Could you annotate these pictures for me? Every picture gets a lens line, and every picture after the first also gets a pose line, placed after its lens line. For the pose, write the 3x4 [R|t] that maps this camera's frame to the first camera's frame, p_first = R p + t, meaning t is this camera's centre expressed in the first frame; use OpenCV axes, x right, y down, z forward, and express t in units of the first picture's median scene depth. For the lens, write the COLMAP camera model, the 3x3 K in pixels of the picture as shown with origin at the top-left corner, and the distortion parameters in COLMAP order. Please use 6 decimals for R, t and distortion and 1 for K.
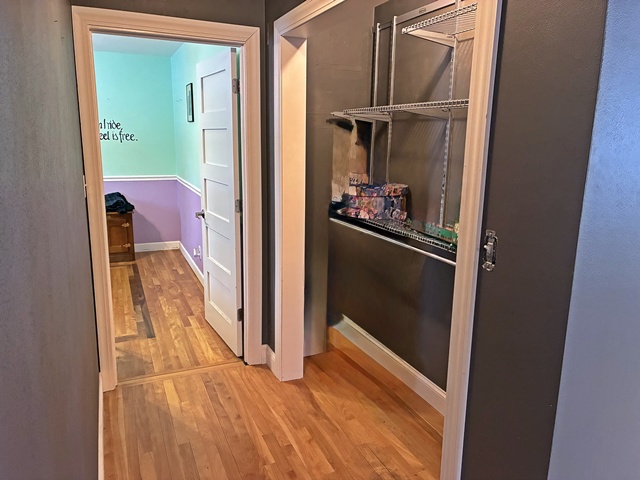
lens RADIAL K [[479.6, 0, 320.0], [0, 479.6, 240.0], [0, 0, 1]] dist [0.064916, -0.075978]
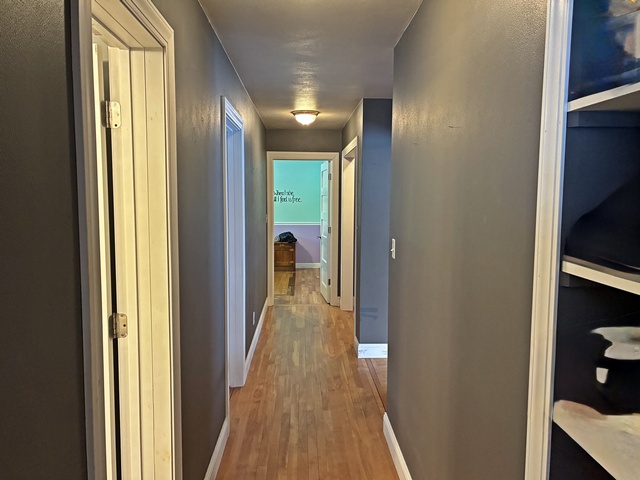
lens RADIAL K [[479.6, 0, 320.0], [0, 479.6, 240.0], [0, 0, 1]] dist [0.064916, -0.075978]
pose [[0.931878, 0.019182, -0.362263, 0.472386], [-0.064342, 0.991508, -0.113012, 0.183115], [0.357019, 0.128622, 0.925199, -0.832146]]
